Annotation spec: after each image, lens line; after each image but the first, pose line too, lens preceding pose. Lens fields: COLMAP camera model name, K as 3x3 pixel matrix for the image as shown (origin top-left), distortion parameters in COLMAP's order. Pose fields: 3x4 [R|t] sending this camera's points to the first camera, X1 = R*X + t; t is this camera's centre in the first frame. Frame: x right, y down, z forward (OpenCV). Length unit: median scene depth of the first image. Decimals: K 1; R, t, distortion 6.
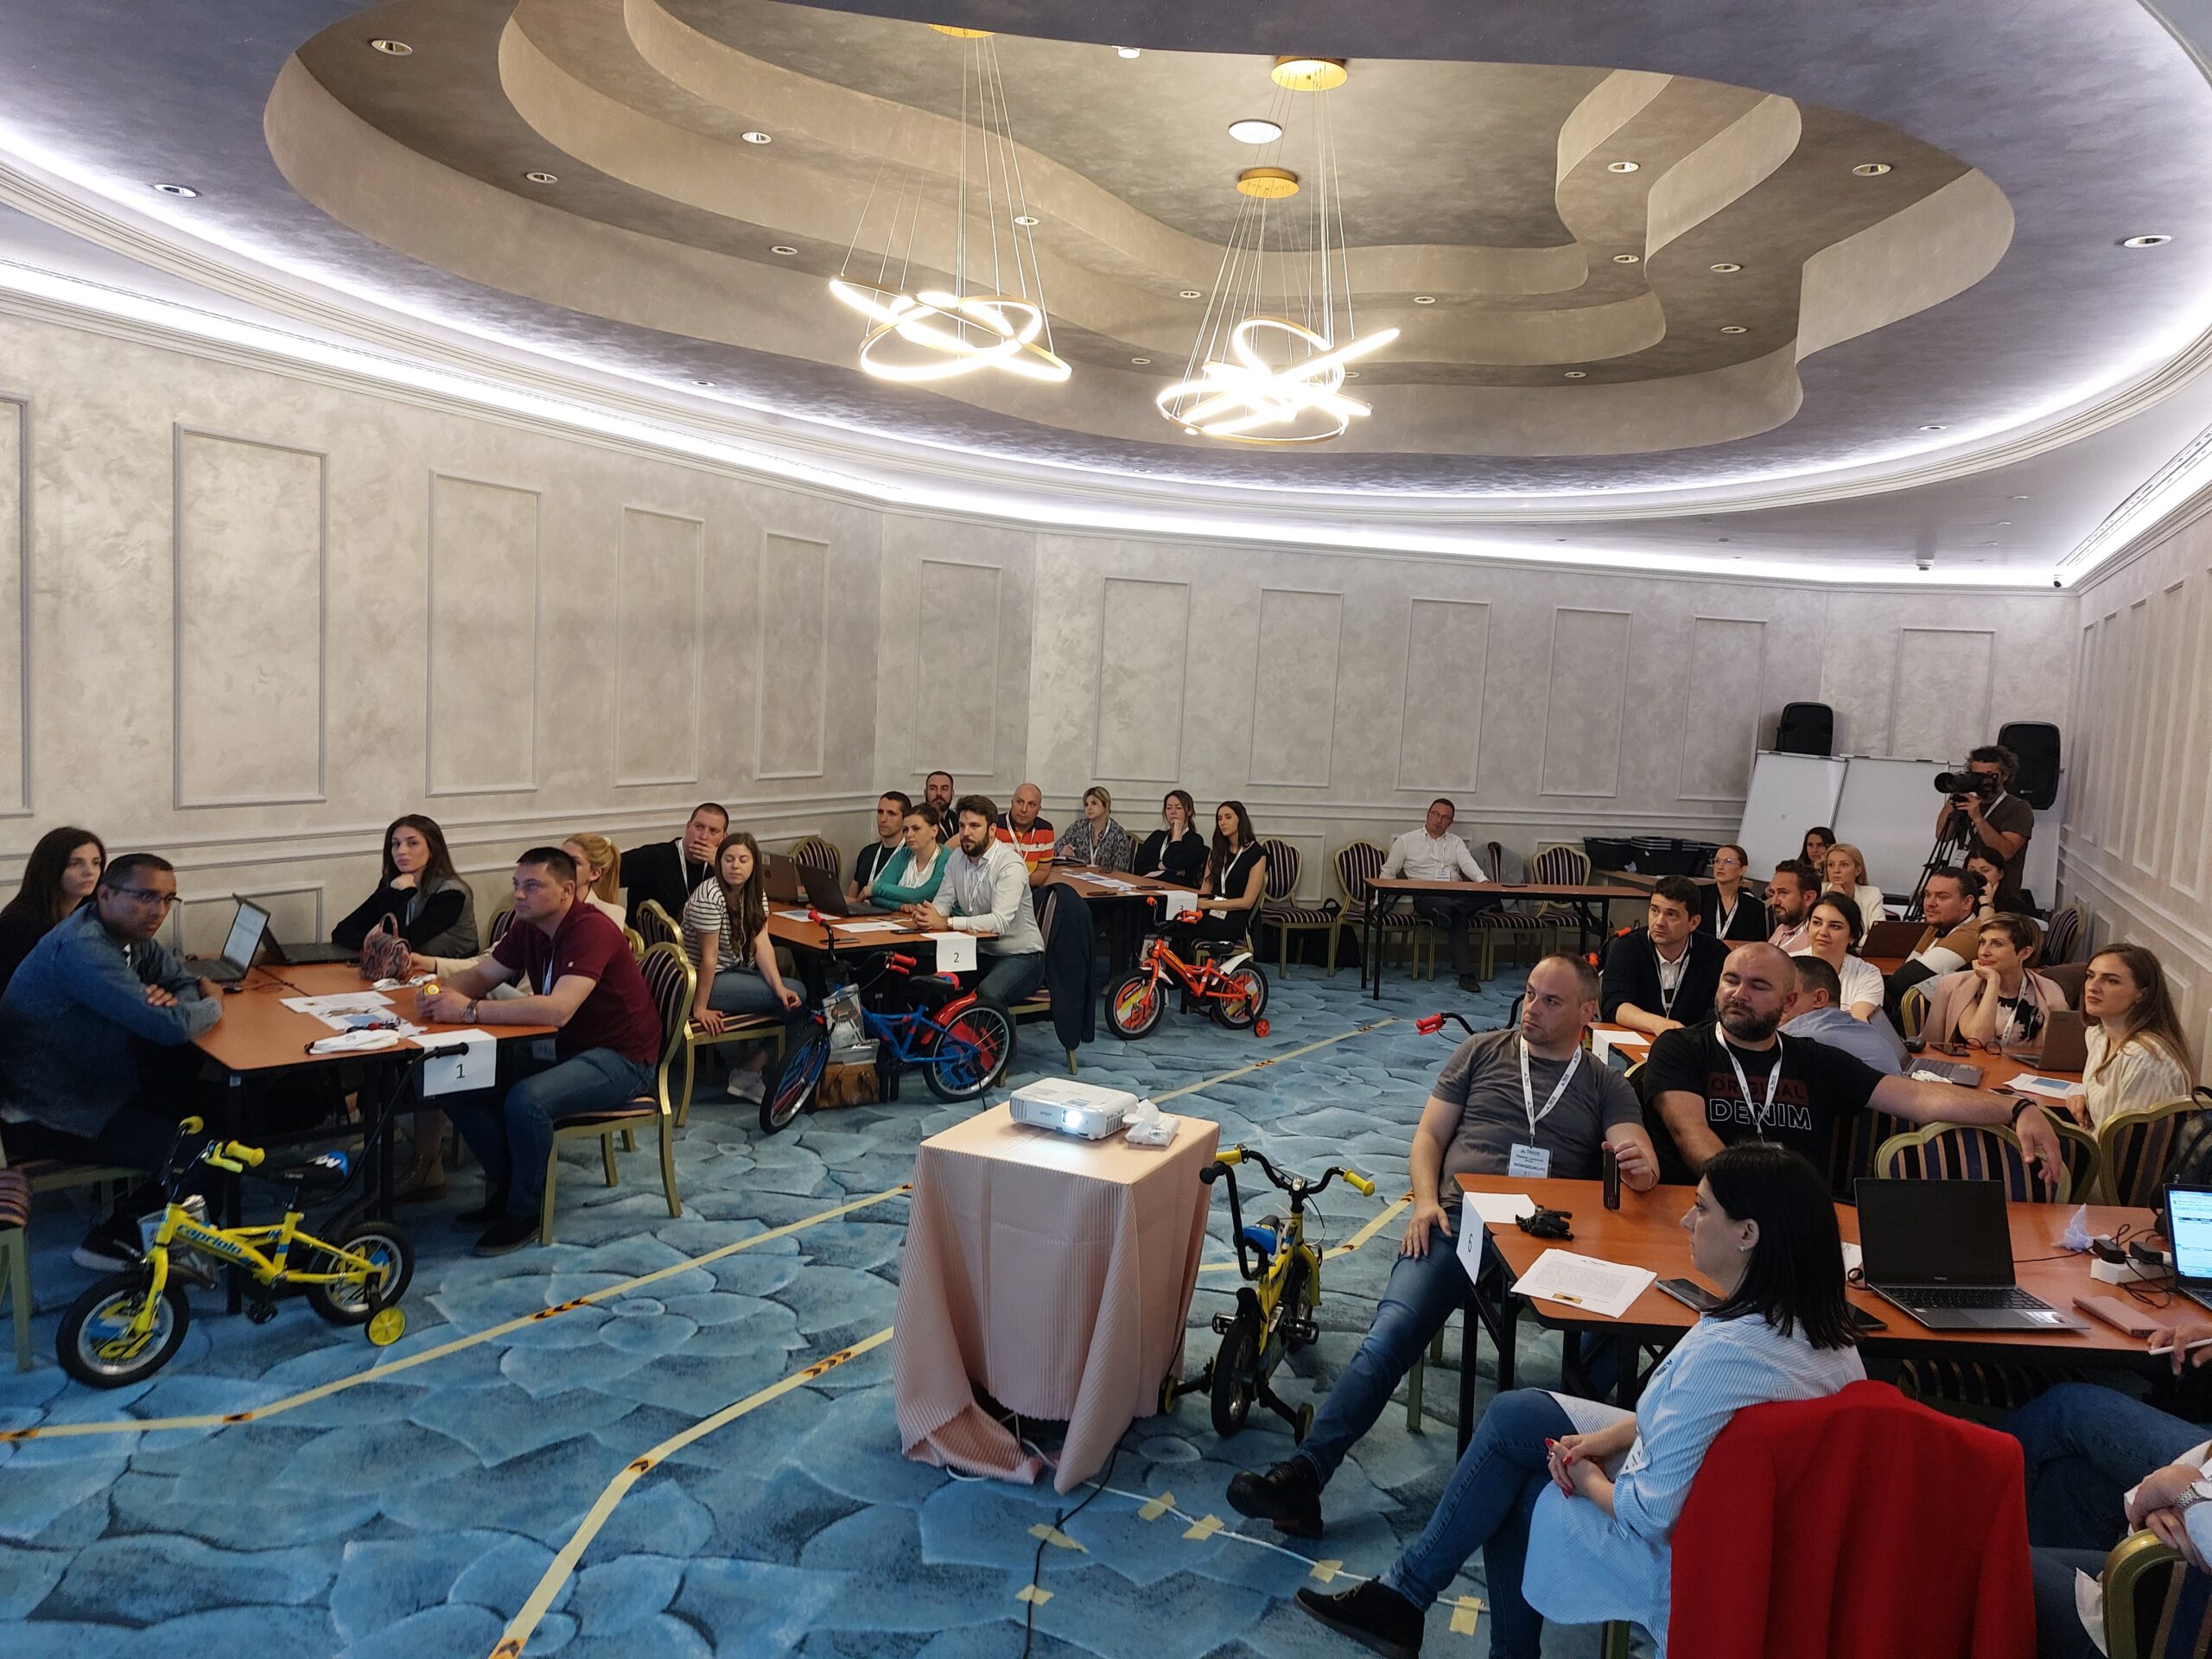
lens RADIAL K [[1573.7, 0, 1124.4], [0, 1573.7, 828.2], [0, 0, 1]] dist [0.056408, -0.035587]
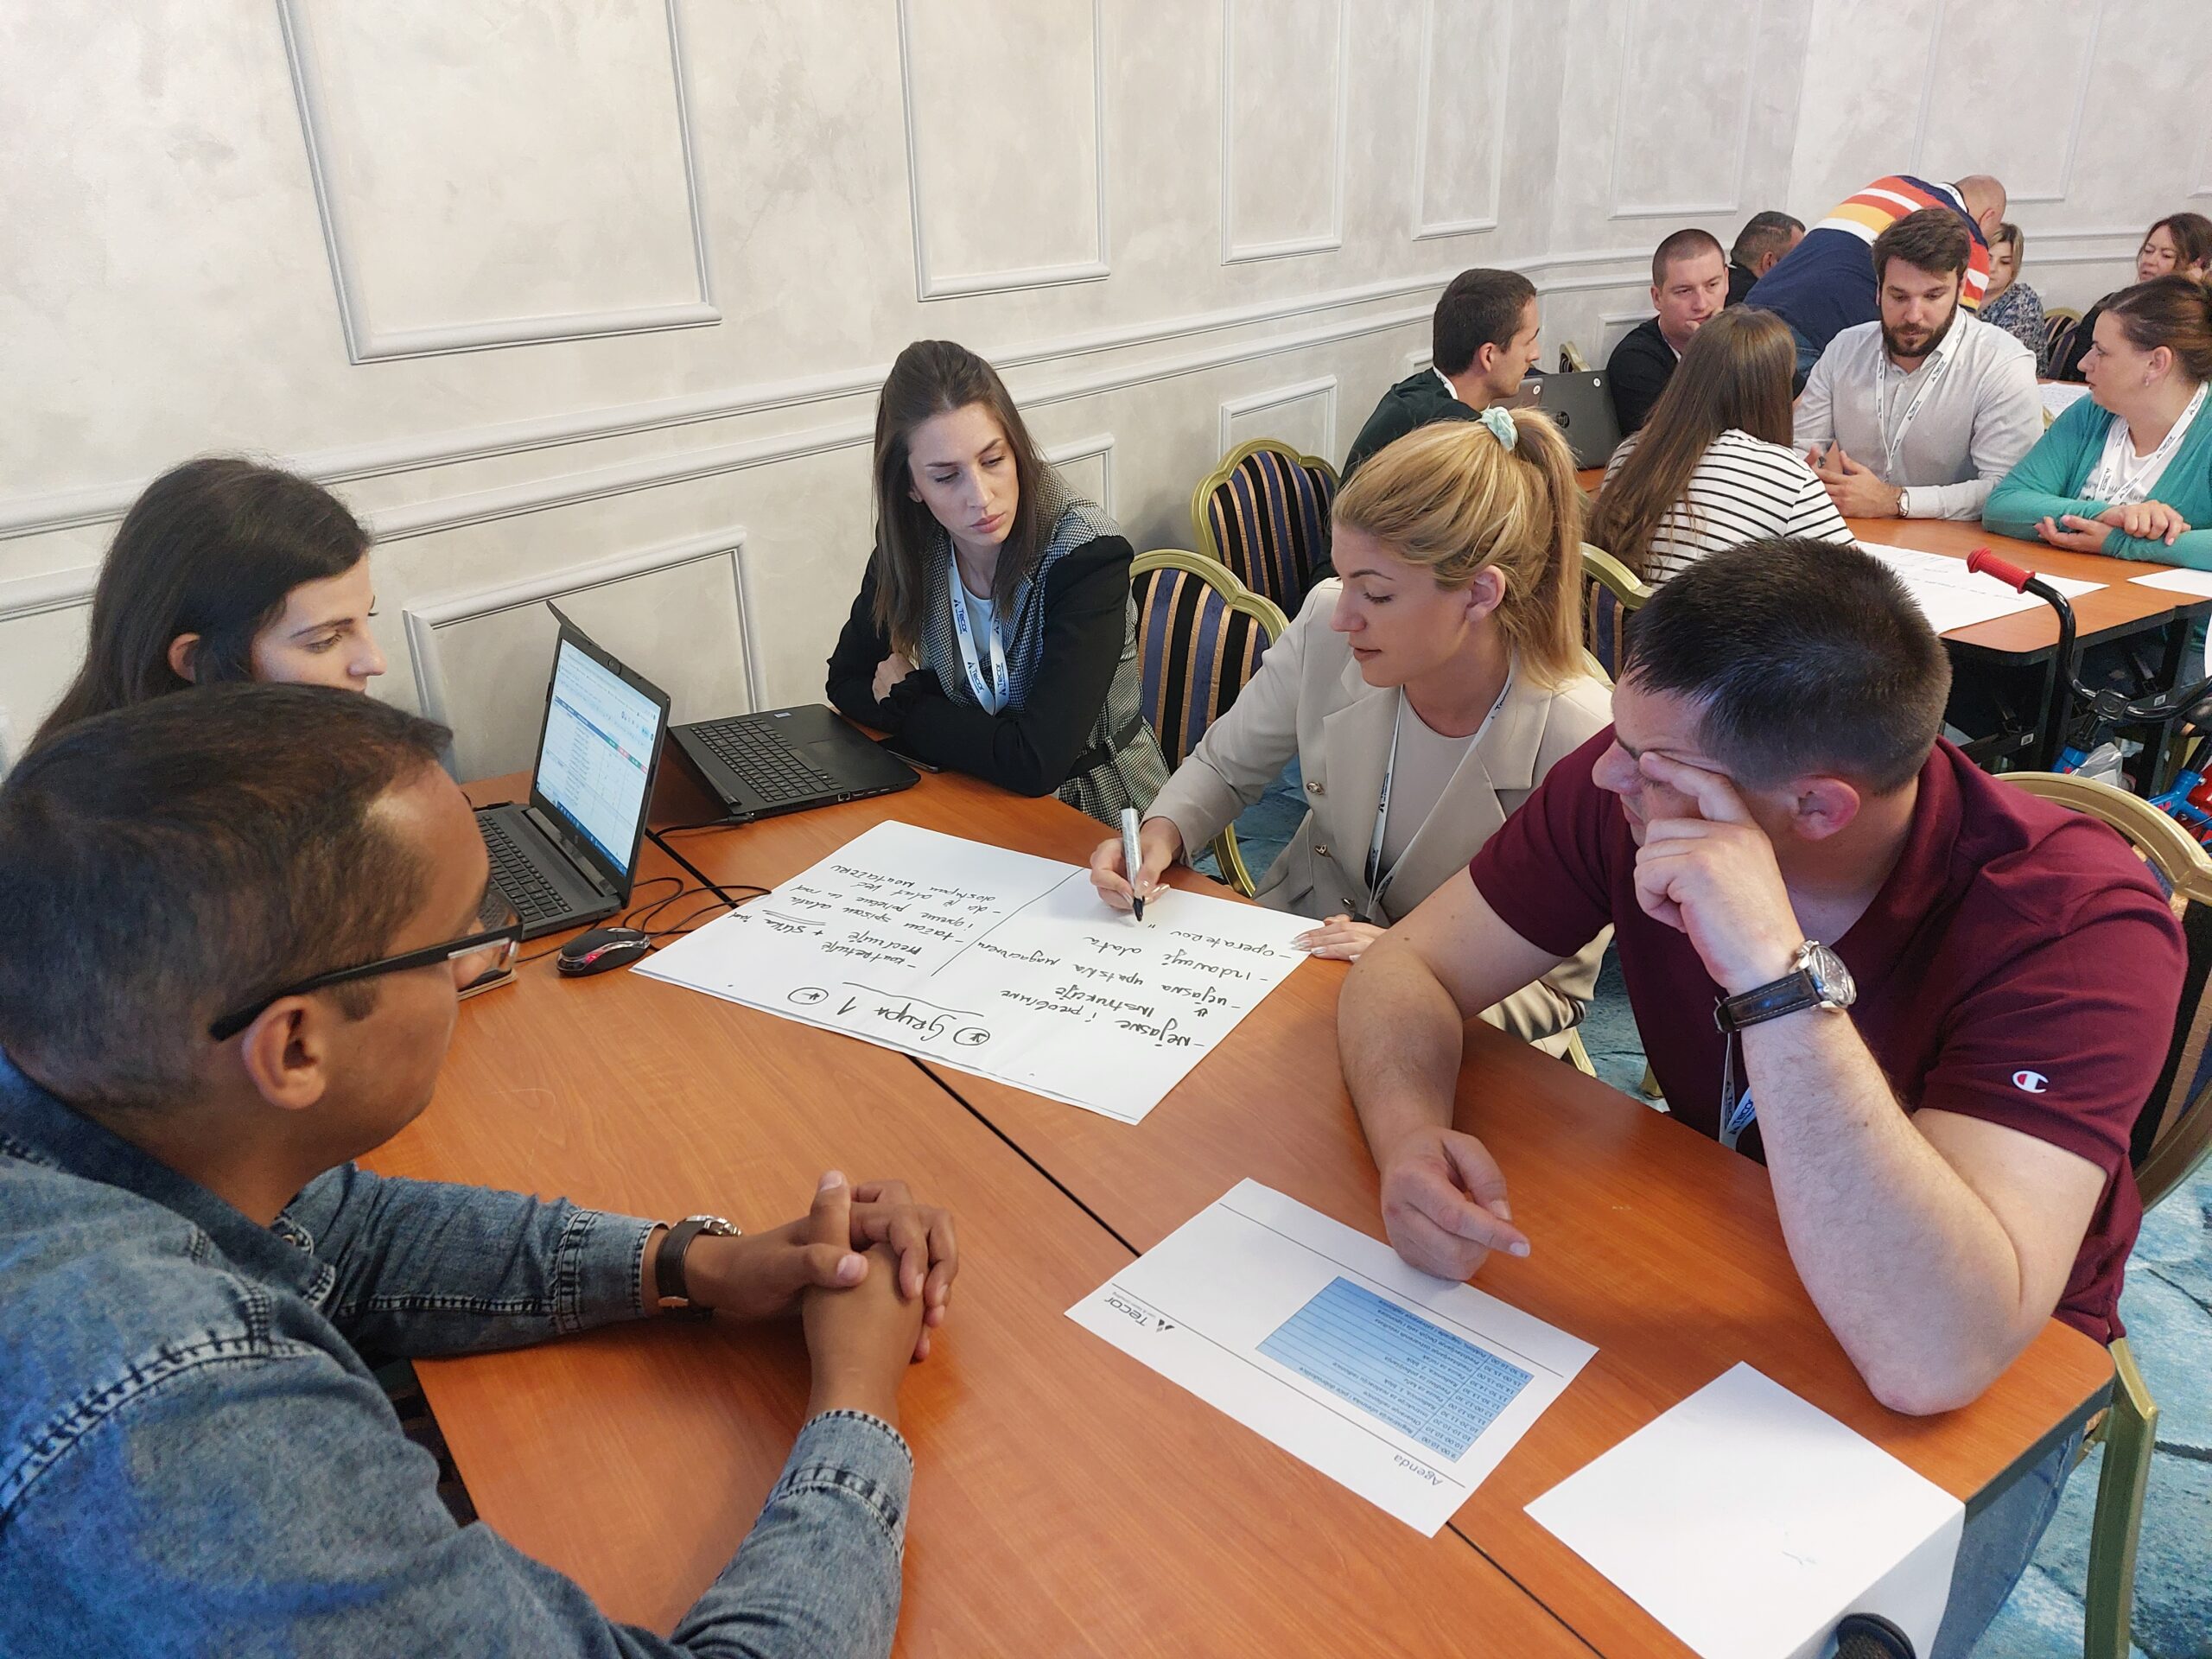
lens RADIAL K [[1573.7, 0, 1107.6], [0, 1573.7, 818.8], [0, 0, 1]] dist [0.056408, -0.035587]
pose [[0.984660, -0.012901, -0.174008, -0.294716], [0.063066, 0.956158, 0.285980, -0.004668], [0.162690, -0.292567, 0.942304, 0.528630]]
